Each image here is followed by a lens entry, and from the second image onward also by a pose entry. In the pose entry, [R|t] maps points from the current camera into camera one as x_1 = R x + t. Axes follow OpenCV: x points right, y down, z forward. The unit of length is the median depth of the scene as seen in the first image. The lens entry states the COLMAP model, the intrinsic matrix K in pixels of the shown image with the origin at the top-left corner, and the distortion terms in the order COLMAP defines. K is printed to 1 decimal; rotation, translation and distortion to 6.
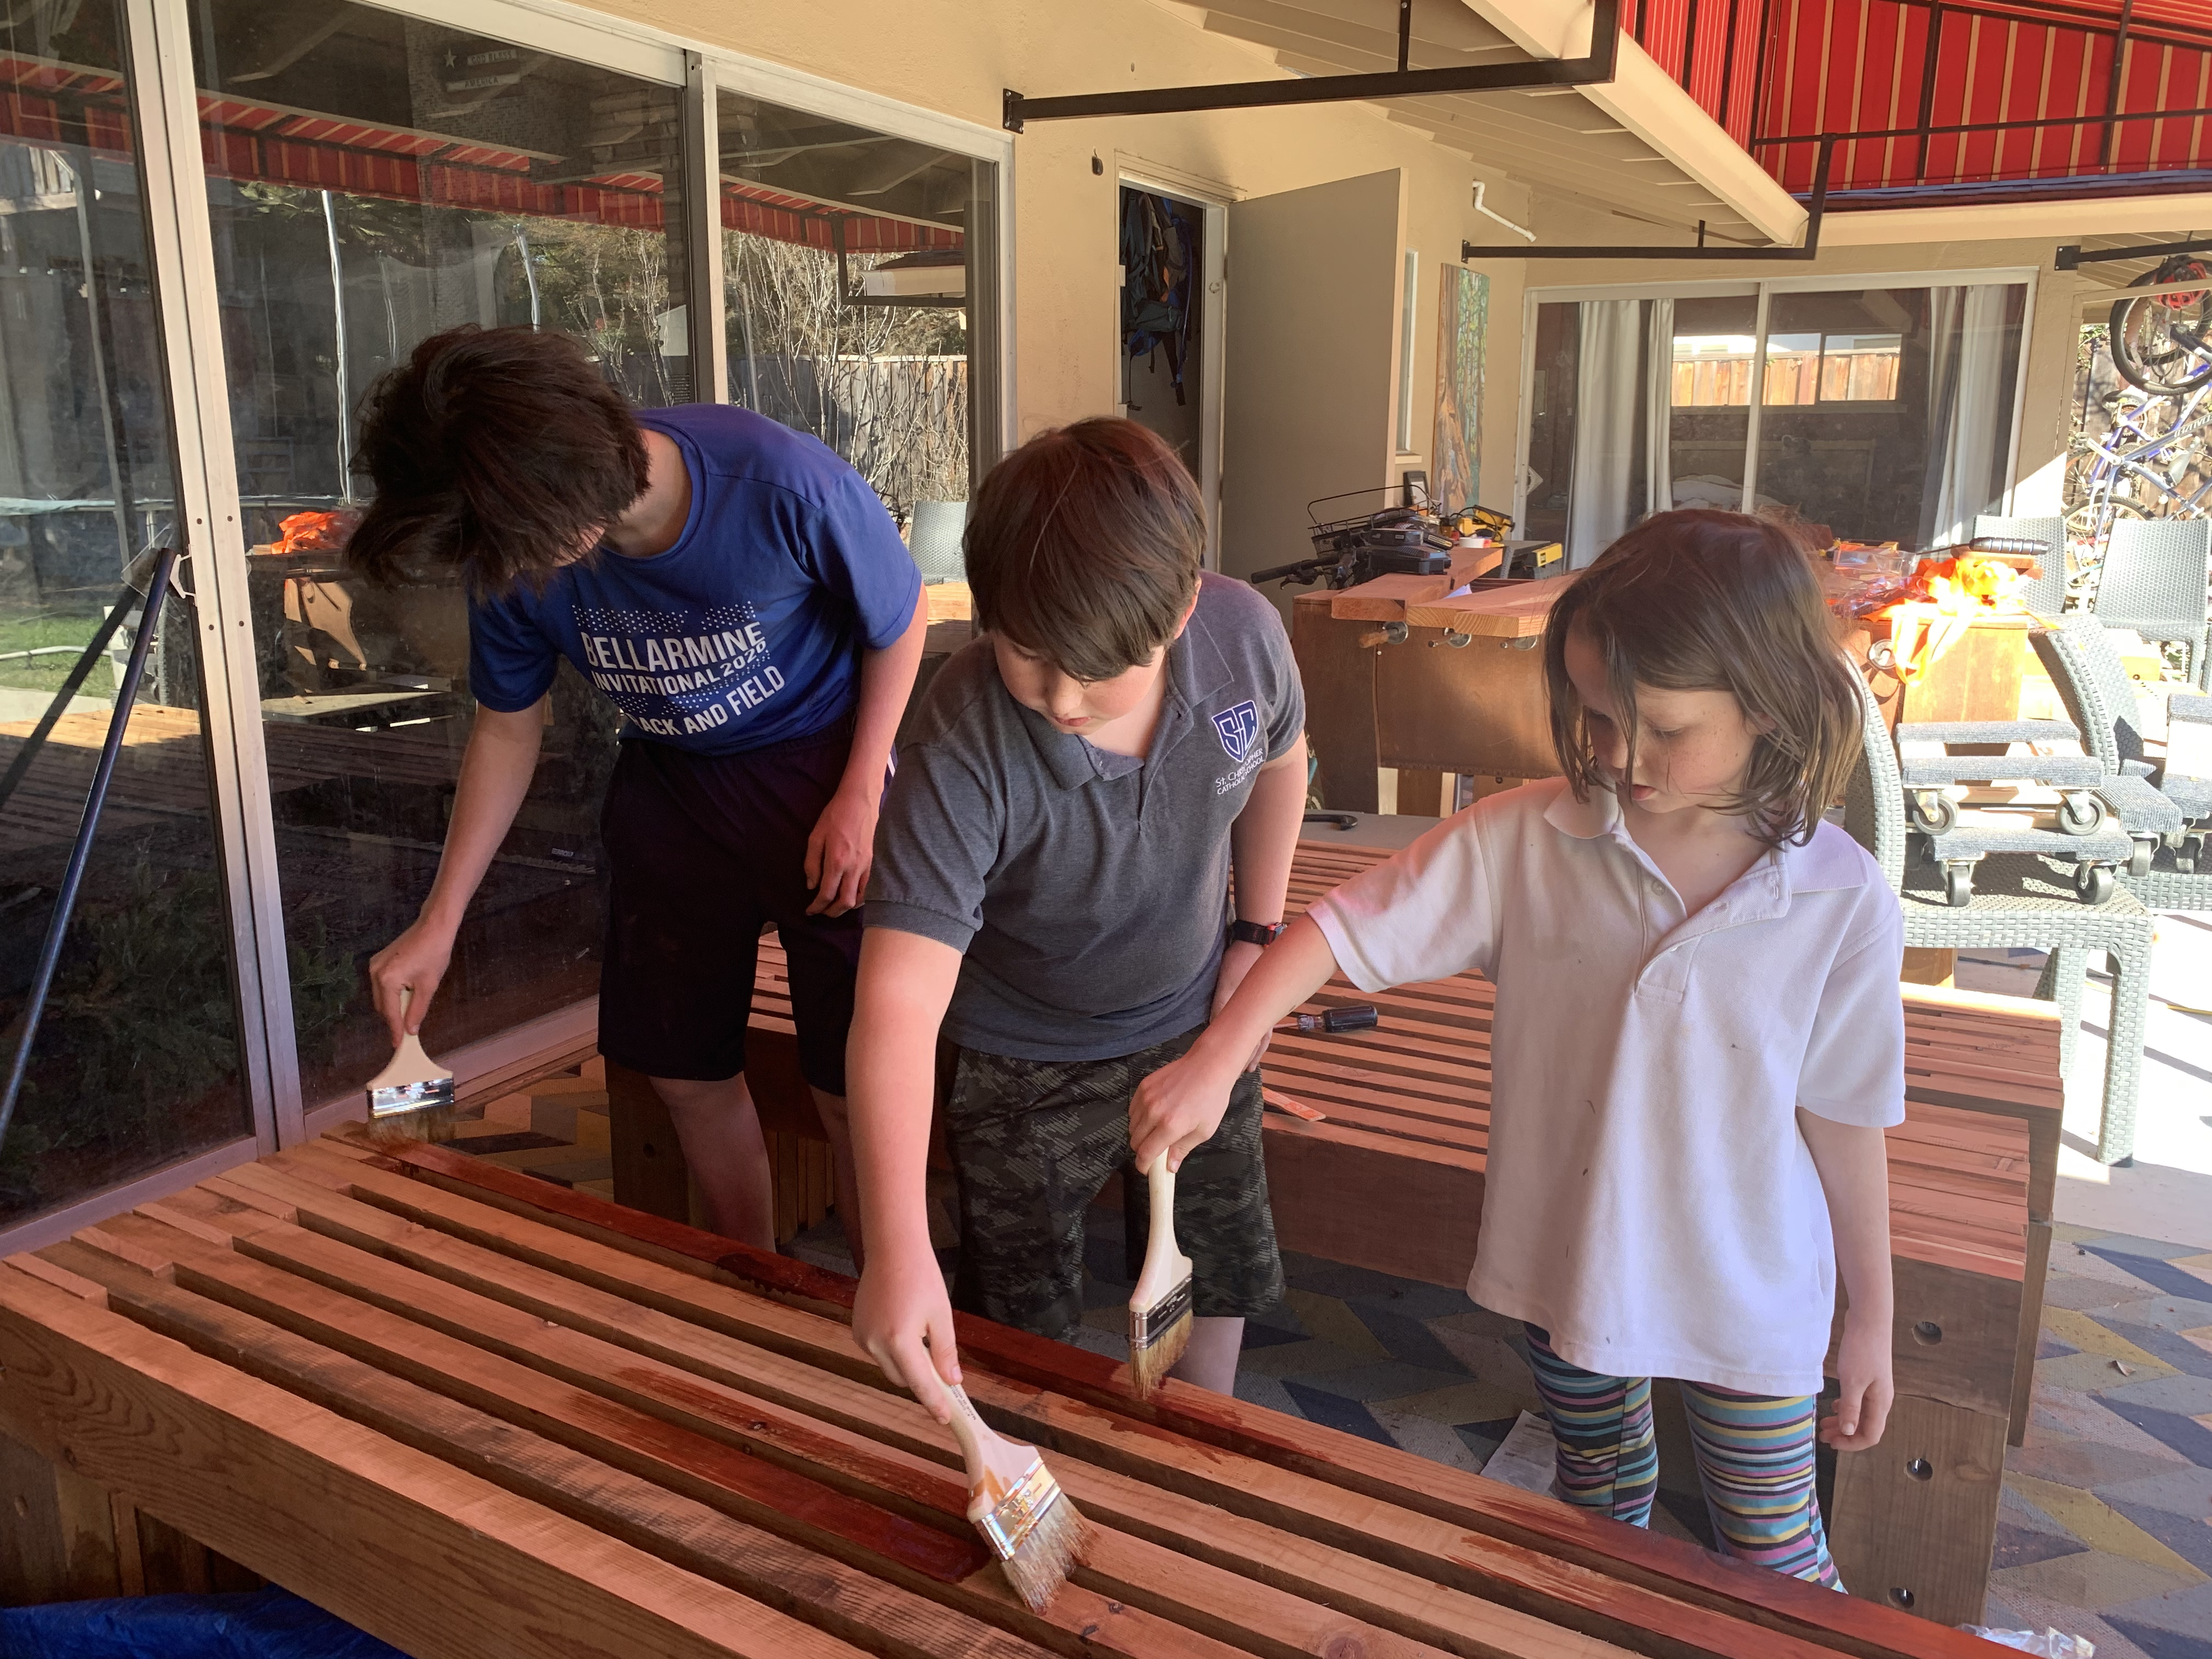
lens RADIAL K [[1659.4, 0, 1076.5], [0, 1659.4, 827.4], [0, 0, 1]] dist [0.016435, -0.011695]
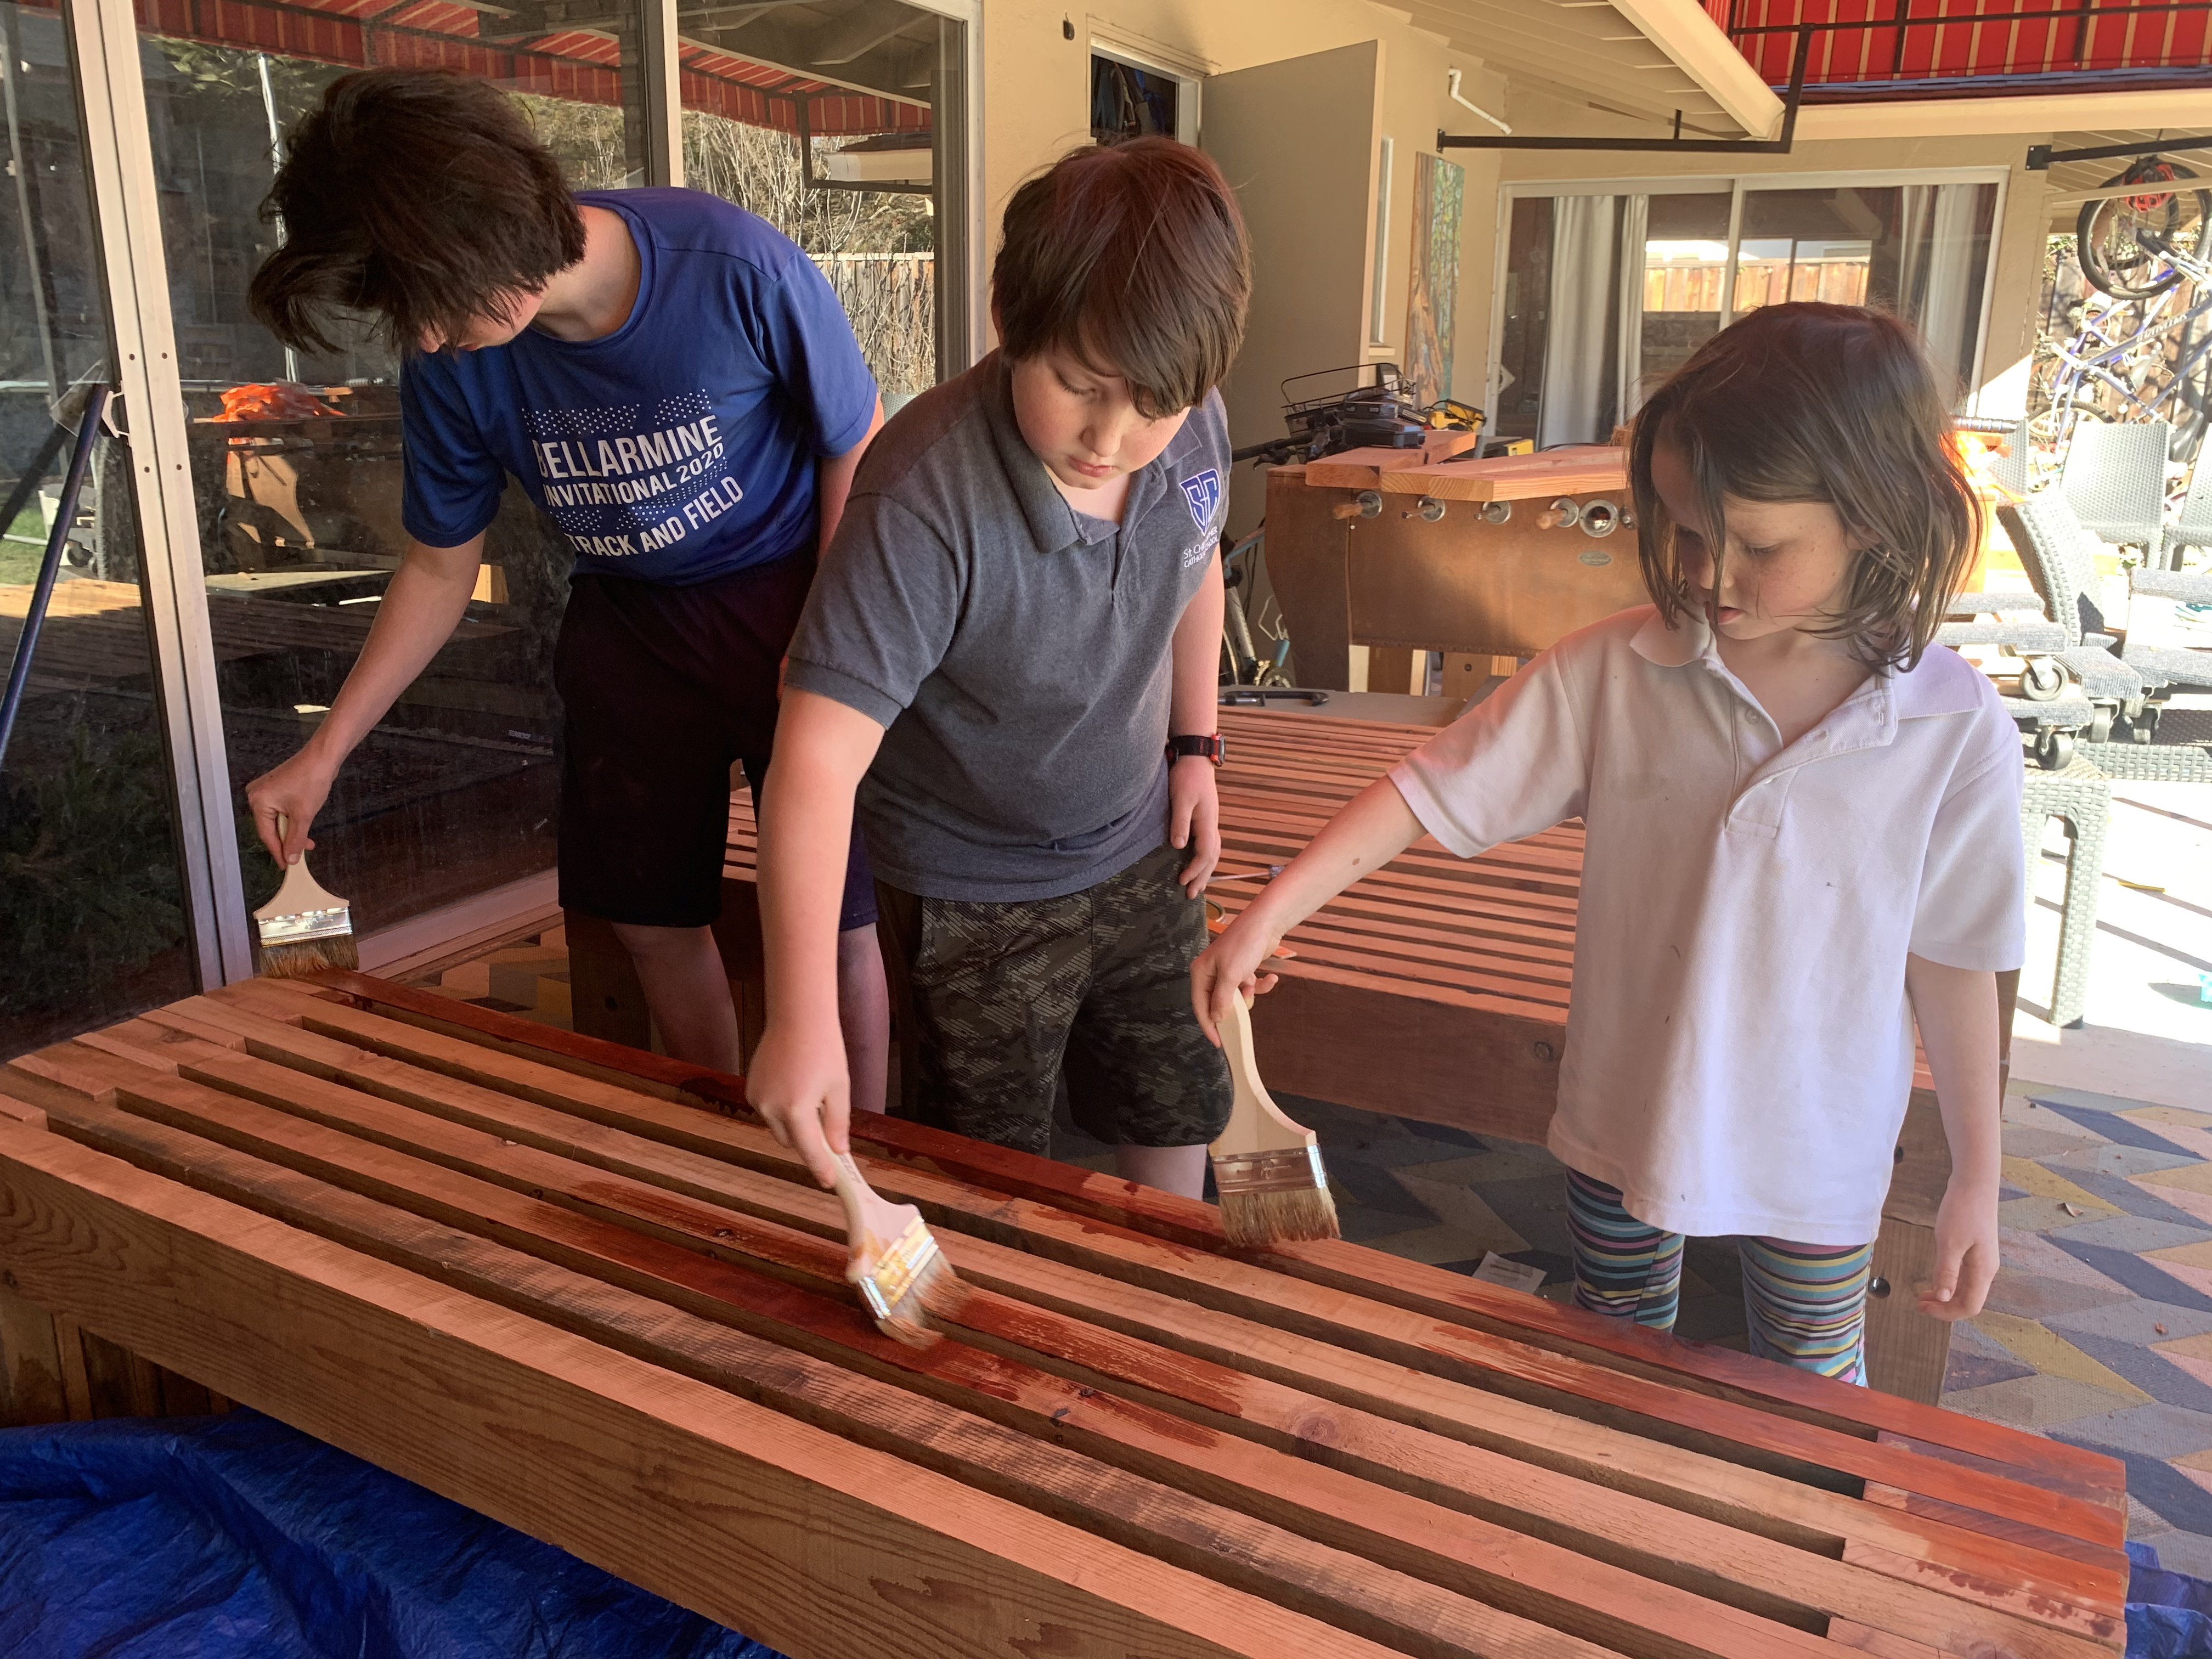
lens RADIAL K [[1663.7, 0, 1100.3], [0, 1663.7, 818.2], [0, 0, 1]] dist [0.007993, -0.003216]
pose [[0.999393, 0.003712, 0.034628, -0.001192], [-0.005222, 0.999035, 0.043615, 0.023566], [-0.034433, -0.043769, 0.998448, 0.006890]]
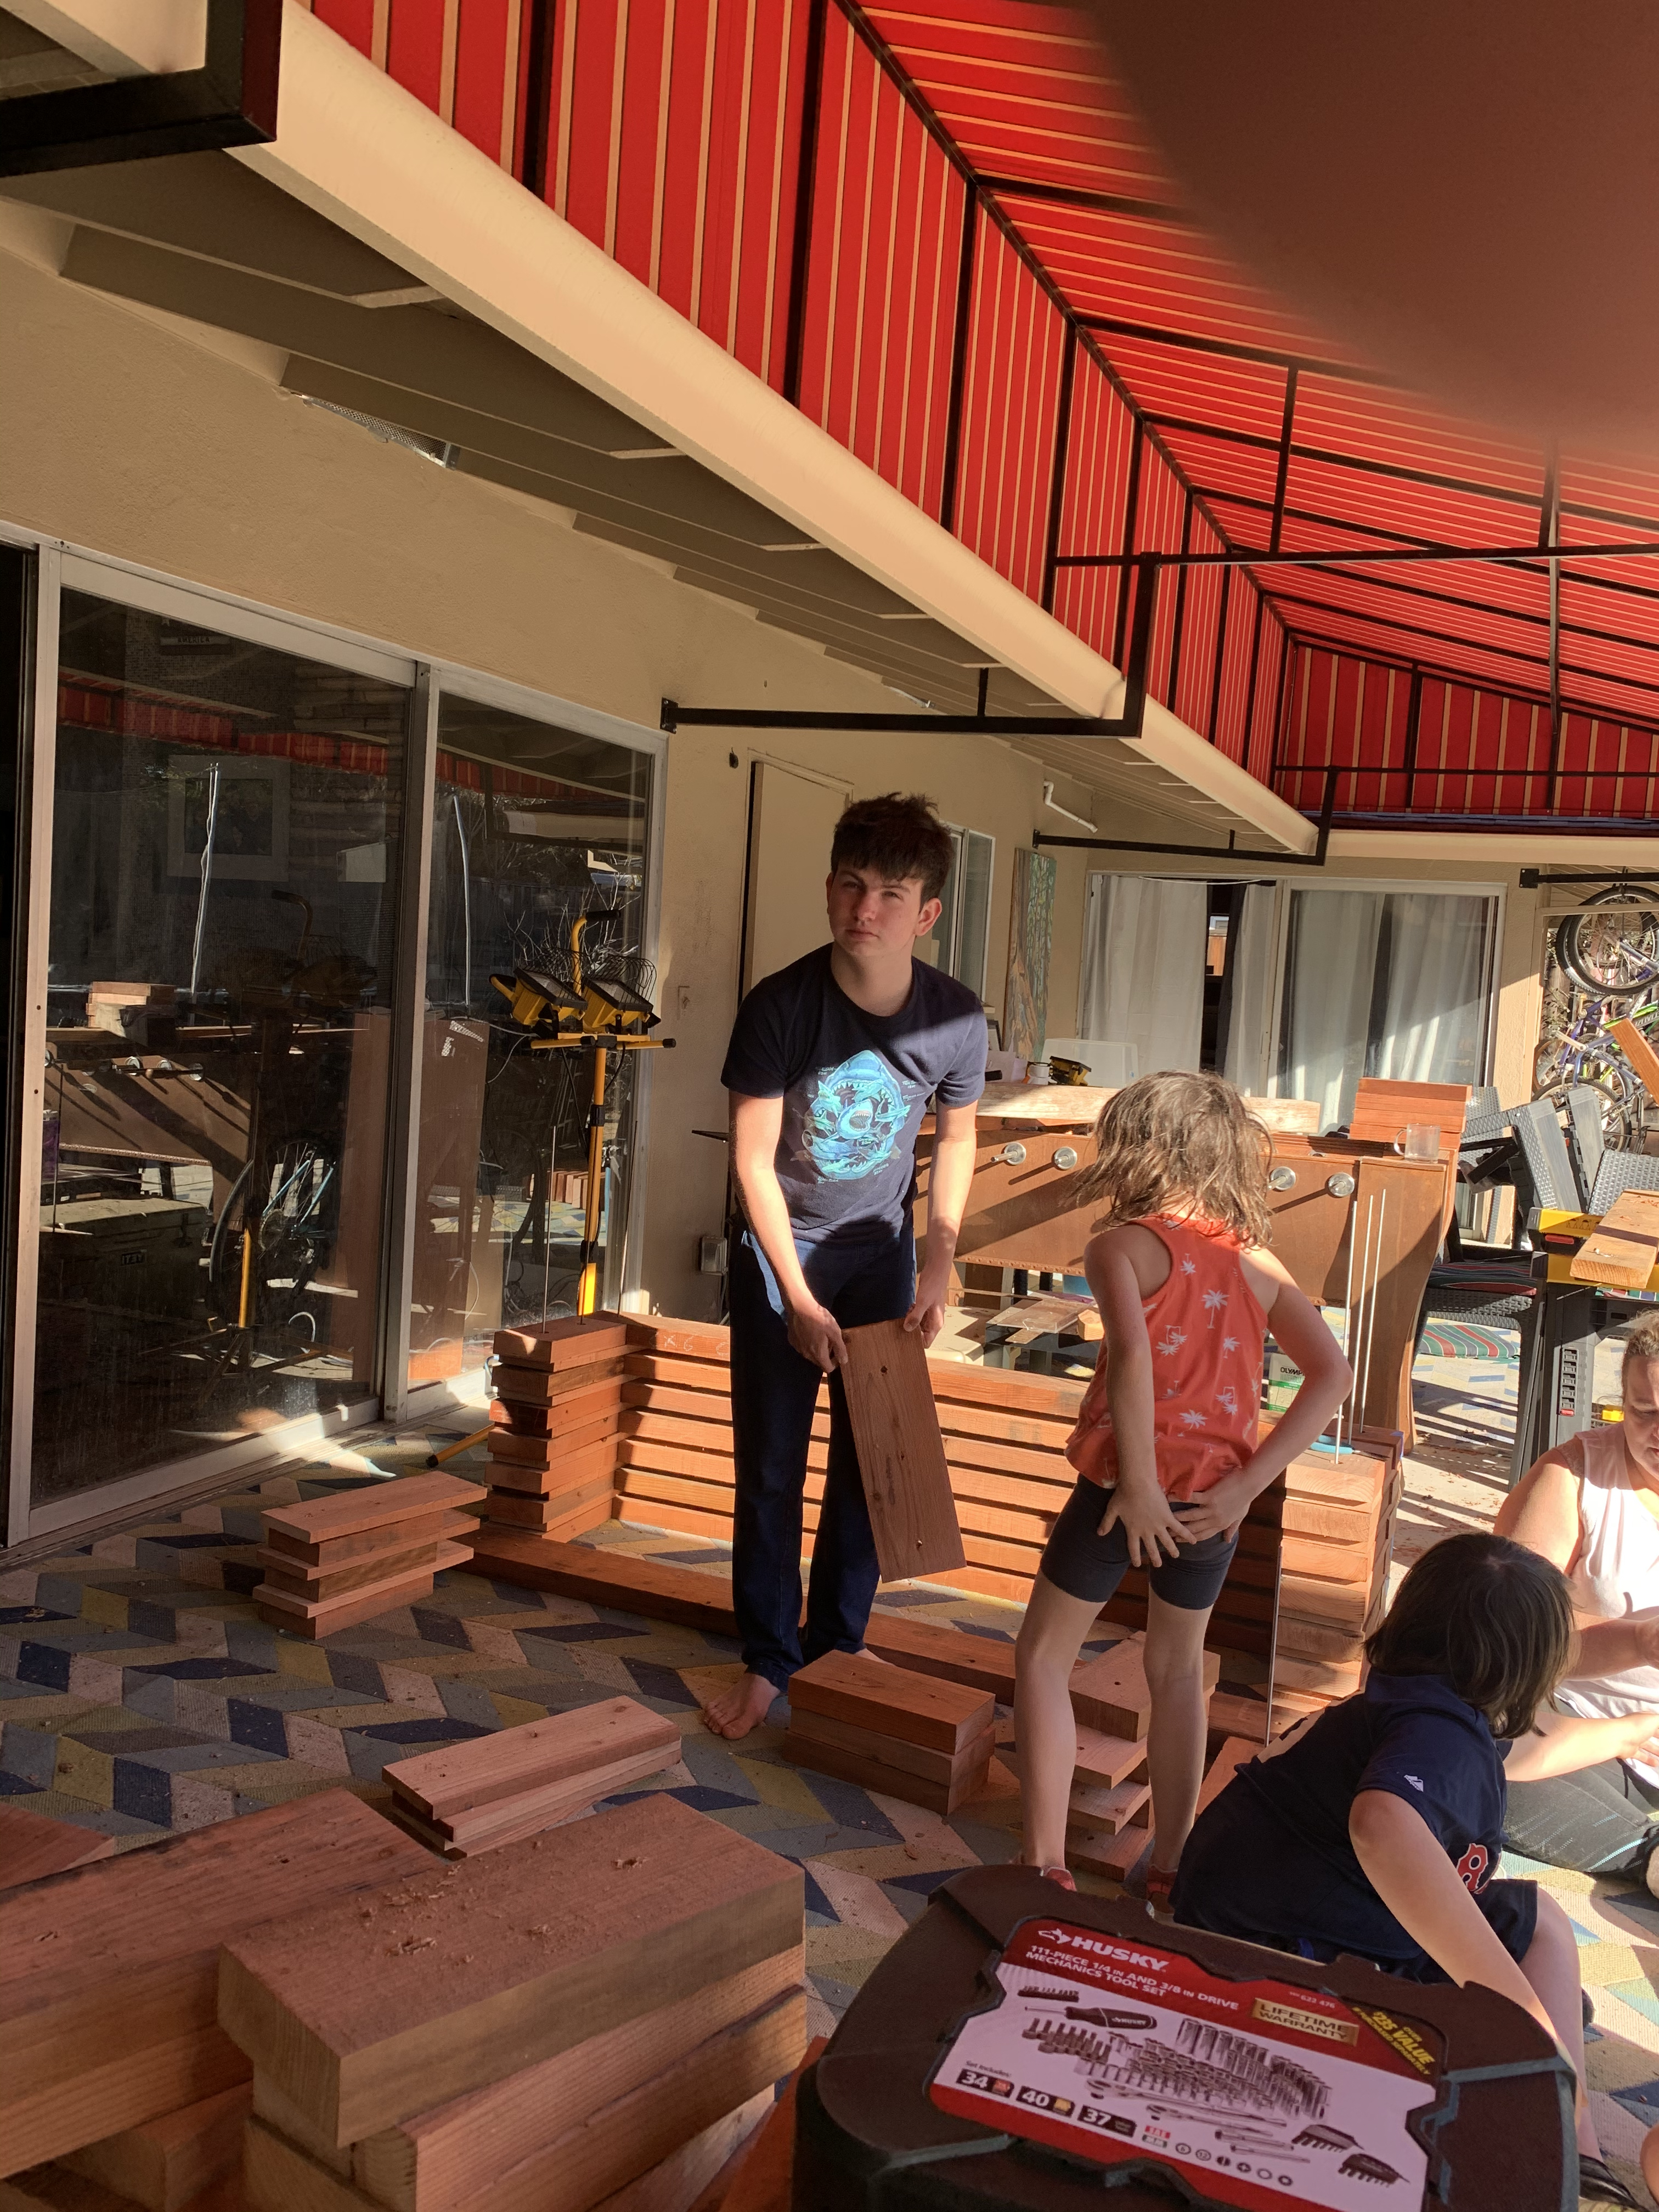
lens RADIAL K [[1670.2, 0, 832.4], [0, 1670.2, 1088.5], [0, 0, 1]] dist [0.016308, -0.009421]
pose [[0.993574, 0.054048, 0.099444, -0.027540], [-0.037610, 0.986350, -0.160312, 0.035034], [-0.106751, 0.155541, 0.982044, -0.188603]]
